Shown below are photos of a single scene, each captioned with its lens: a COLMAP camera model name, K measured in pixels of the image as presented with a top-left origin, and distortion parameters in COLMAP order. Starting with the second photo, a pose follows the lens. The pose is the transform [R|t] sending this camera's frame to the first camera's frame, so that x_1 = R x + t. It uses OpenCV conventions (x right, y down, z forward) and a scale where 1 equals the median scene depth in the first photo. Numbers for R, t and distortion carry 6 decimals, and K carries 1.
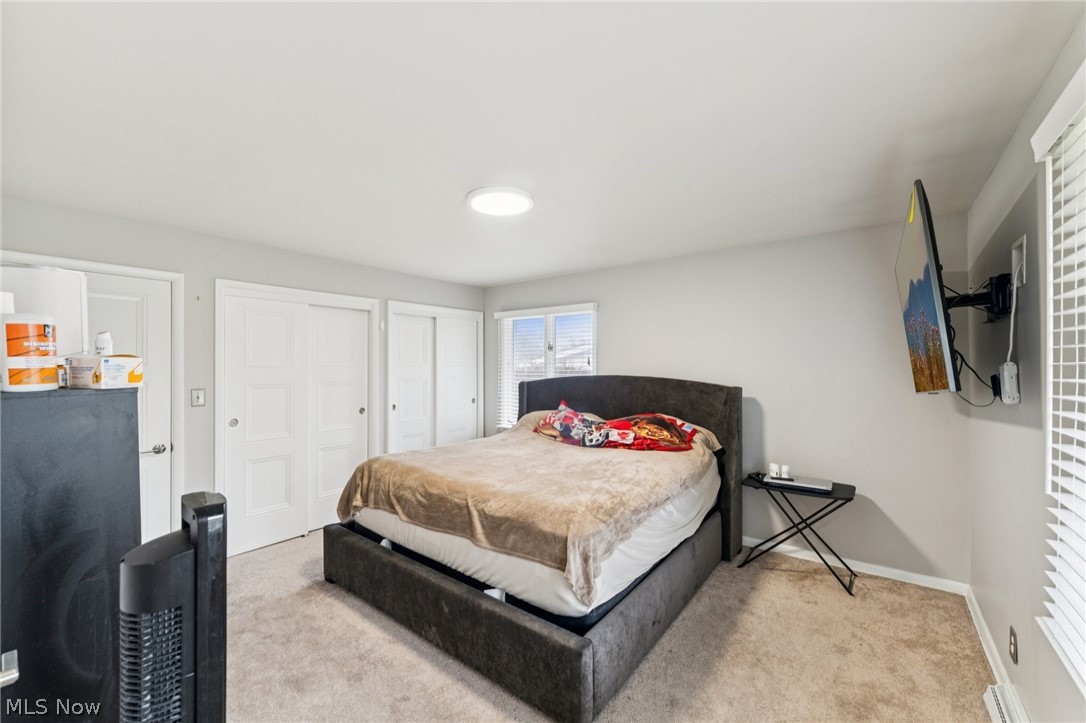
lens RADIAL K [[435.7, 0, 538.5], [0, 435.7, 365.2], [0, 0, 1]] dist [-0.001554, -0.000001]
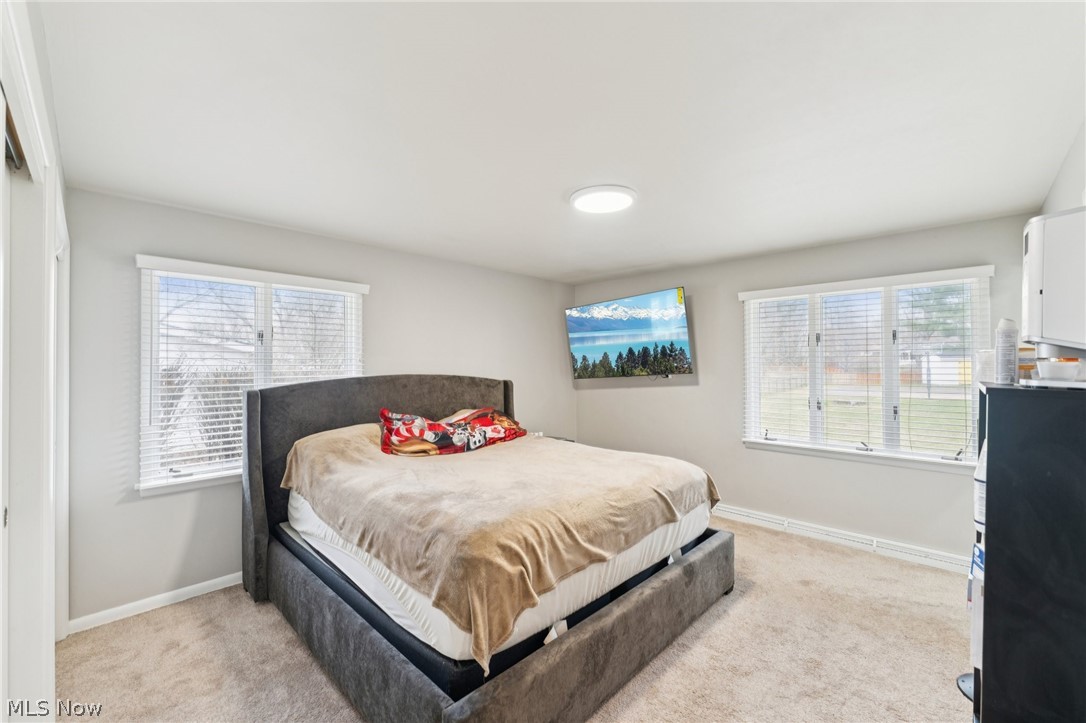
lens RADIAL K [[435.7, 0, 539.3], [0, 435.7, 363.7], [0, 0, 1]] dist [-0.001554, -0.000001]
pose [[0.109625, 0.002601, 0.993970, -0.799395], [0.002178, 0.999994, -0.002857, 0.004914], [-0.993971, 0.002478, 0.109618, 0.753782]]
